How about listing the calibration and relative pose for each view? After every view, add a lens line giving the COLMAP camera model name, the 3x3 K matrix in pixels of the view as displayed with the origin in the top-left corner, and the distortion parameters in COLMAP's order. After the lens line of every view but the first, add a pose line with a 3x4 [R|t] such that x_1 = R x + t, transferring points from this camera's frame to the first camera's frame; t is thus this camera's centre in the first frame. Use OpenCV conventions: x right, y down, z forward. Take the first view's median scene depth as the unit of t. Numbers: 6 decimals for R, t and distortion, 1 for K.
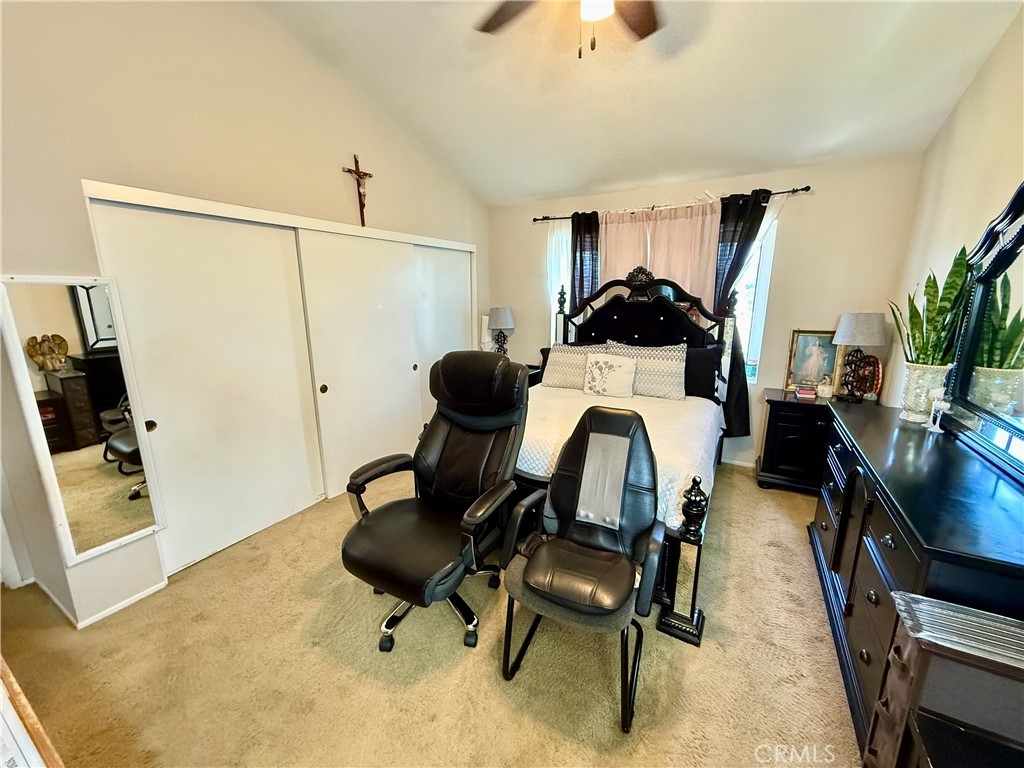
lens RADIAL K [[409.3, 0, 513.2], [0, 409.3, 382.5], [0, 0, 1]] dist [0.003731, -0.000351]
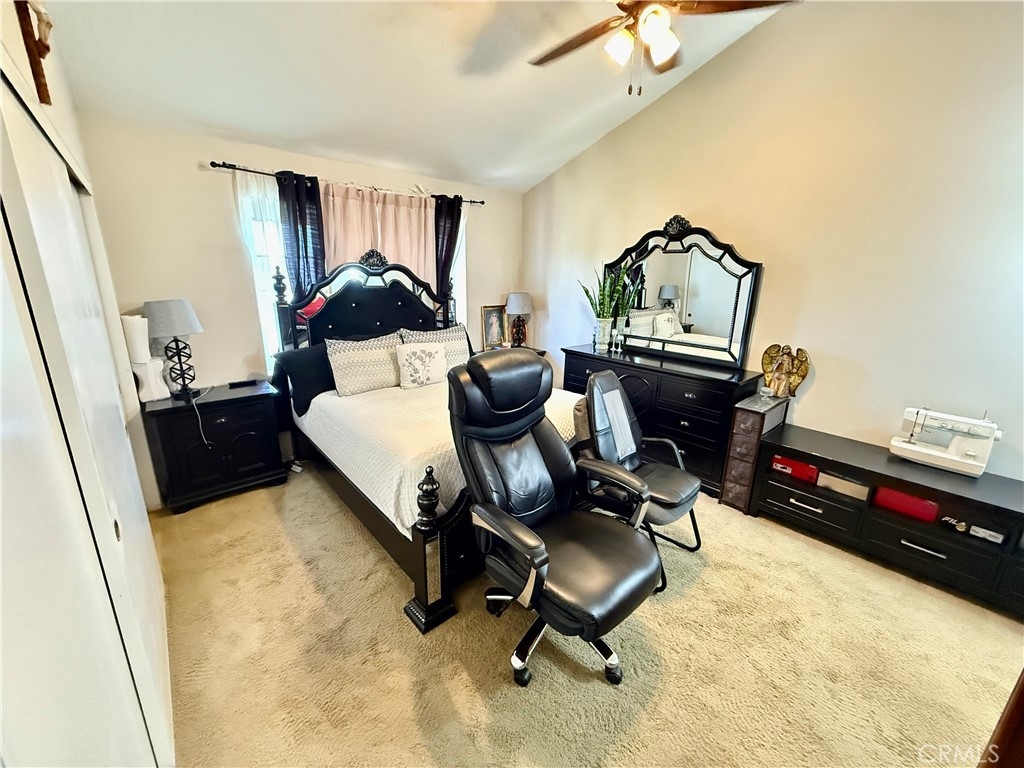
lens RADIAL K [[409.3, 0, 512.7], [0, 409.3, 382.0], [0, 0, 1]] dist [0.003731, -0.000351]
pose [[0.327885, -0.229461, 0.916427, -0.548365], [0.187157, 0.966605, 0.175063, -0.097471], [-0.925993, 0.114115, 0.359880, 0.413949]]
